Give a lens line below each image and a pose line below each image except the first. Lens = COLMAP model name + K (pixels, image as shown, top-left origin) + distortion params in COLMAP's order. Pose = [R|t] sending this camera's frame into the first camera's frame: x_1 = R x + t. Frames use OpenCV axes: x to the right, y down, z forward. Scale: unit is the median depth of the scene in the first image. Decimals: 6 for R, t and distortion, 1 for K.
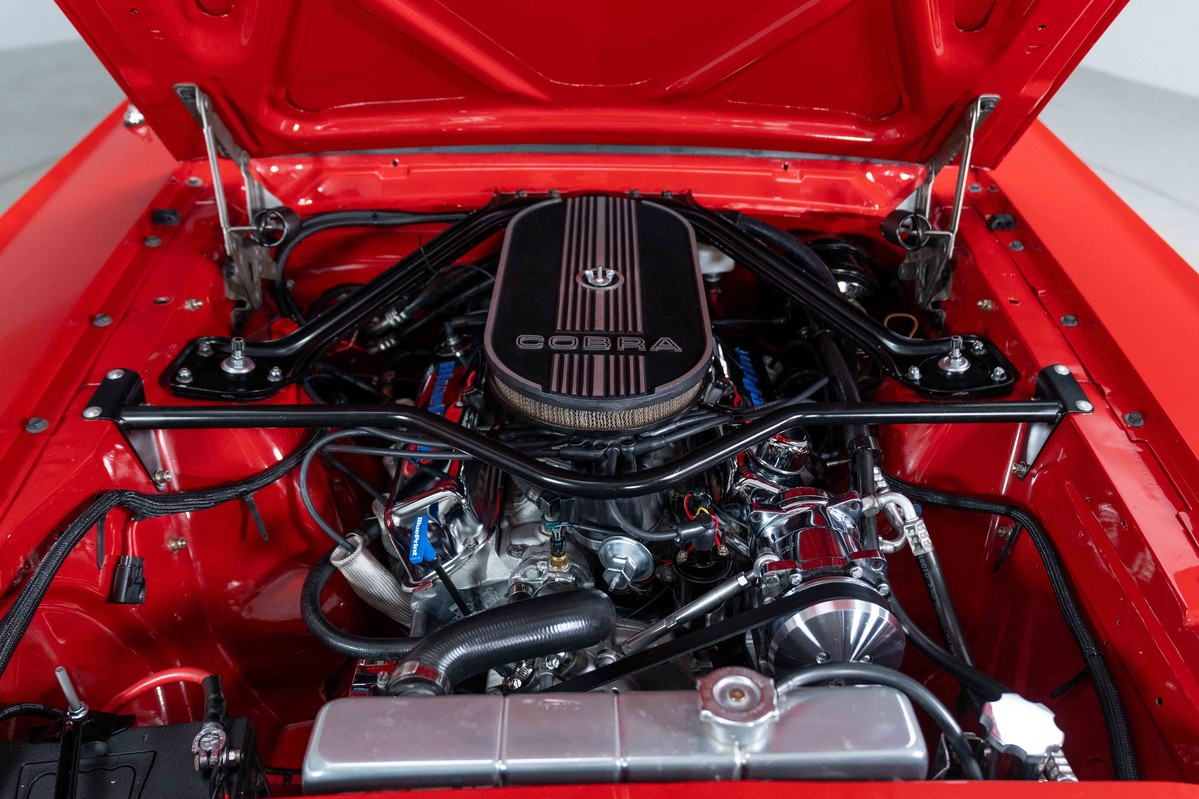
lens RADIAL K [[1003.0, 0, 625.0], [0, 1003.0, 418.5], [0, 0, 1]] dist [-0.005463, 0.002445]
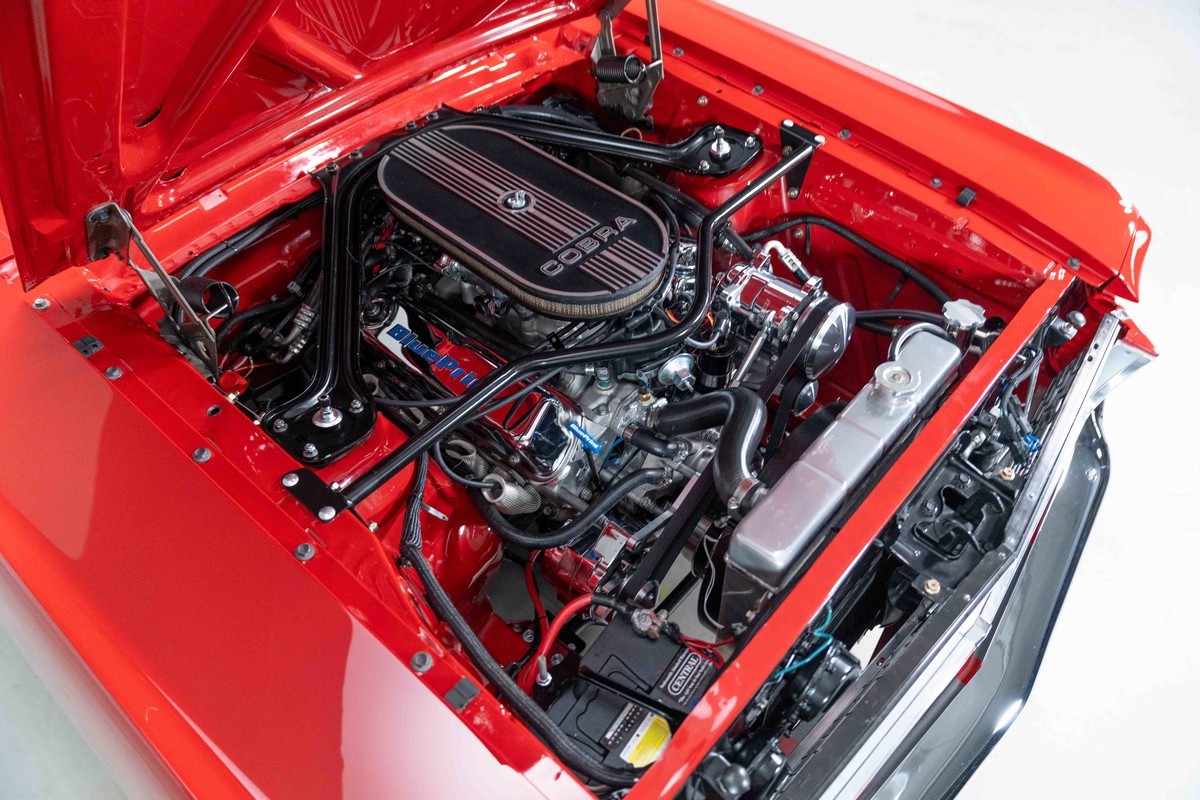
lens RADIAL K [[817.7, 0, 599.9], [0, 817.7, 425.2], [0, 0, 1]] dist [-0.005028, -0.000411]
pose [[0.695583, -0.566648, 0.441672, -0.607616], [0.424699, 0.820155, 0.383375, -0.277531], [-0.579479, -0.079092, 0.811141, 0.093346]]
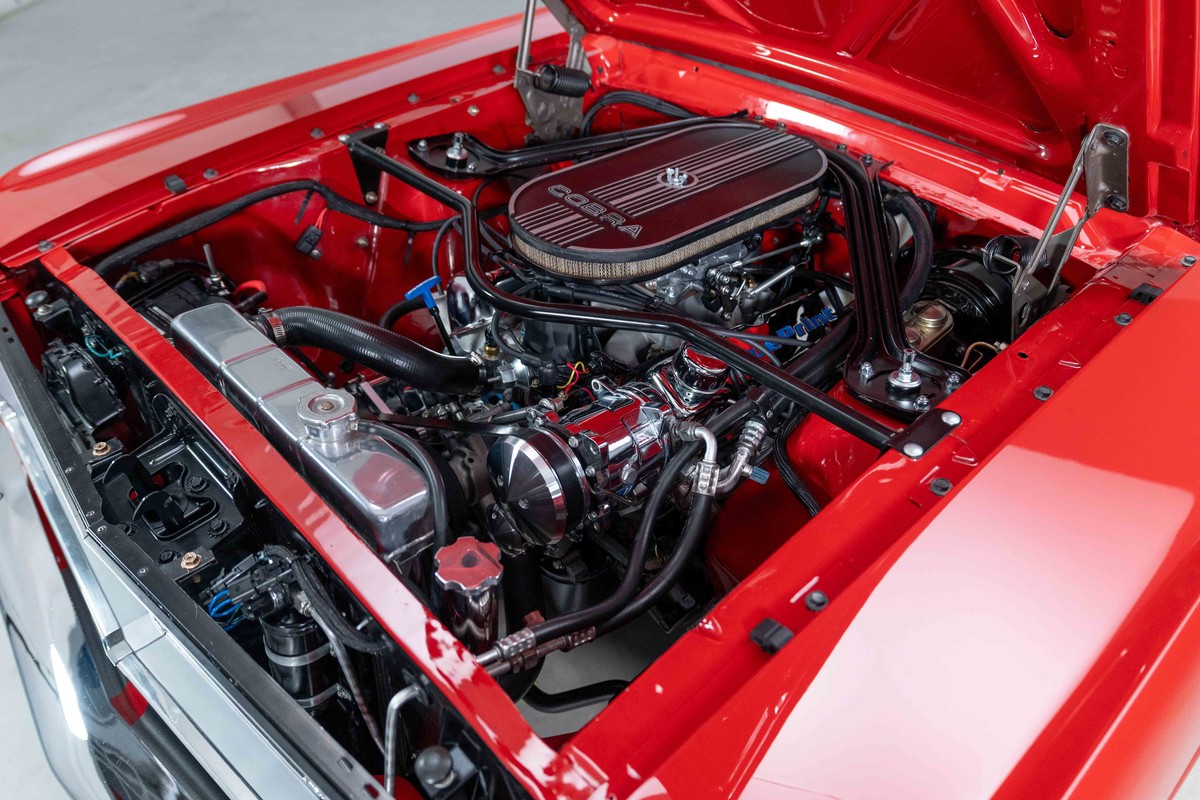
lens RADIAL K [[899.1, 0, 600.0], [0, 899.1, 400.0], [0, 0, 1]] dist [-0.006860, 0.000653]
pose [[0.654773, 0.452460, -0.605435, 0.710221], [-0.433540, 0.880981, 0.189514, -0.078164], [0.619125, 0.138391, 0.773002, 0.193658]]
